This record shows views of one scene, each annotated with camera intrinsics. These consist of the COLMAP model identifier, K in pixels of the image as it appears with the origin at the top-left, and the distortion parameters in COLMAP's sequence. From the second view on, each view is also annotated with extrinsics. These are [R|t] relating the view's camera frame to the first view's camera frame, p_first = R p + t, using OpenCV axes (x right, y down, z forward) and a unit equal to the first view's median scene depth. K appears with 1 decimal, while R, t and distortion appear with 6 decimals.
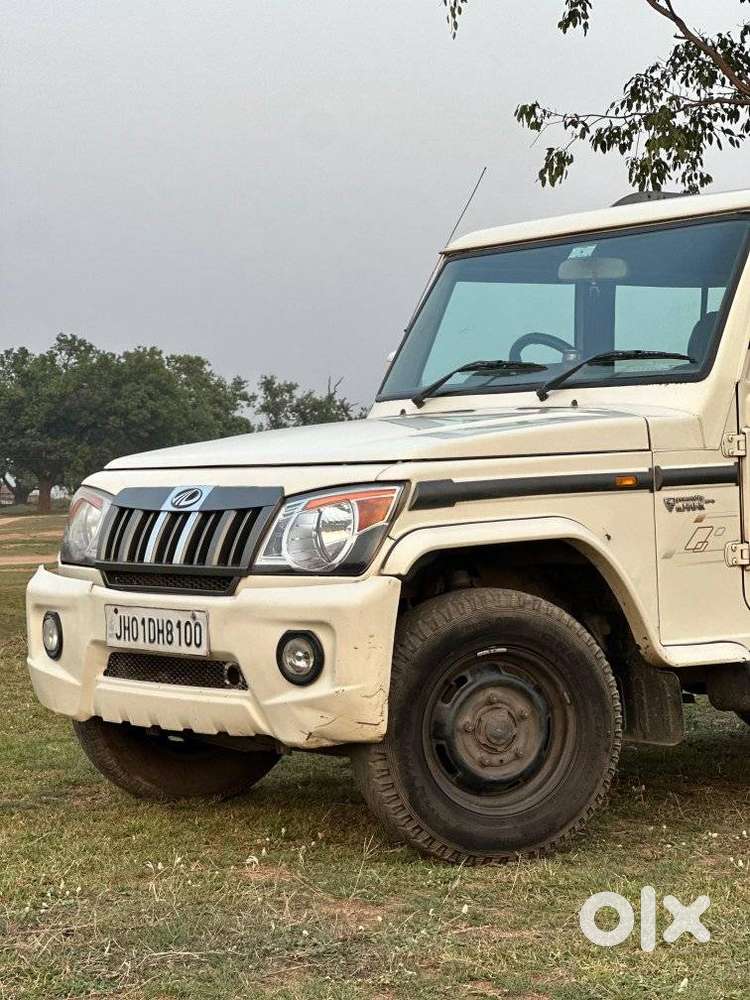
lens RADIAL K [[2261.0, 0, 379.0], [0, 2261.0, 460.3], [0, 0, 1]] dist [-0.354433, 9.725438]
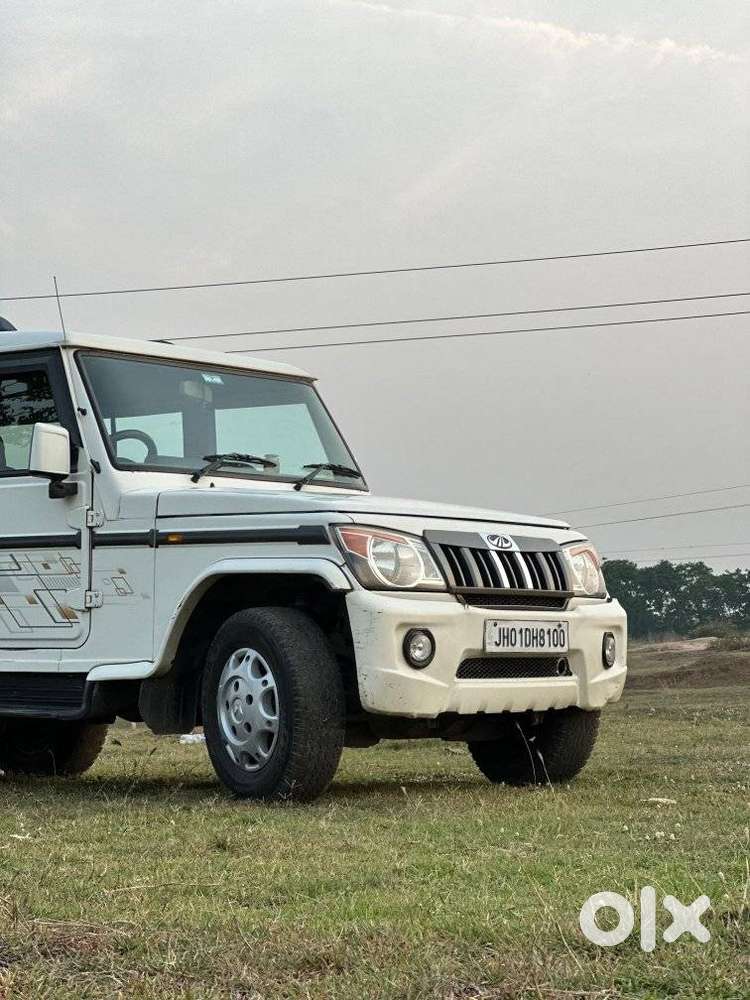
lens RADIAL K [[2261.0, 0, 379.0], [0, 2261.0, 460.3], [0, 0, 1]] dist [-0.354433, 9.725438]
pose [[-0.218778, 0.111673, 0.969363, -1.443510], [0.005652, 0.993558, -0.113185, 0.125917], [-0.975758, -0.019284, -0.218000, 1.420558]]
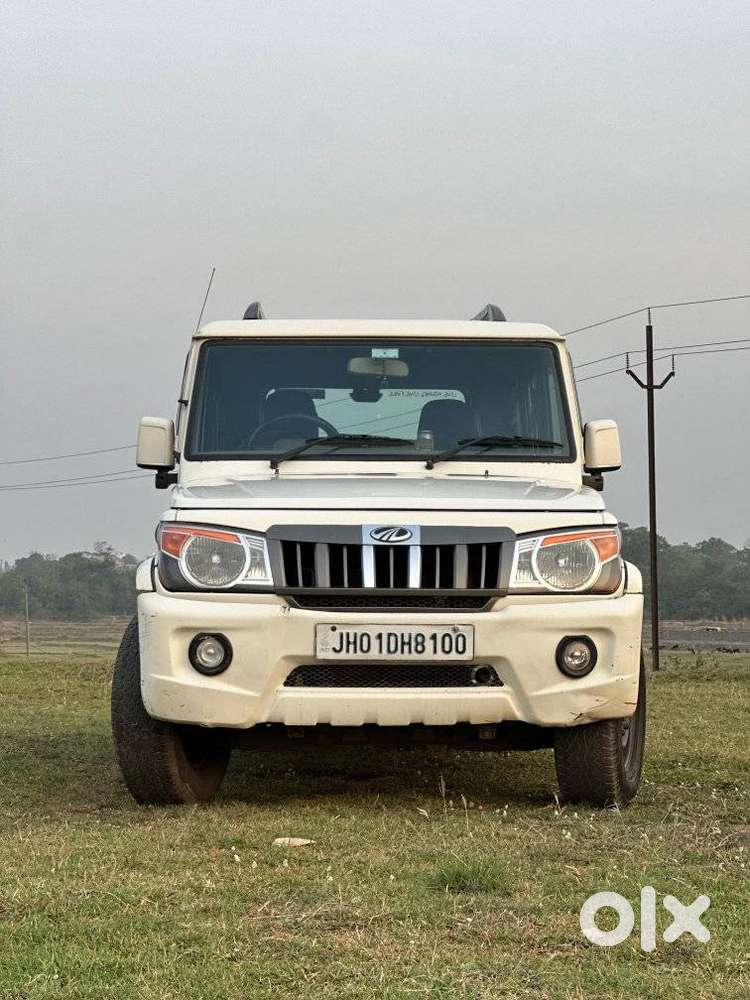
lens RADIAL K [[2261.0, 0, 379.0], [0, 2261.0, 460.3], [0, 0, 1]] dist [-0.354433, 9.725438]
pose [[0.592915, 0.058969, 0.803103, -1.110575], [-0.022680, 0.998142, -0.056545, 0.047490], [-0.804946, 0.015312, 0.593151, 0.293964]]
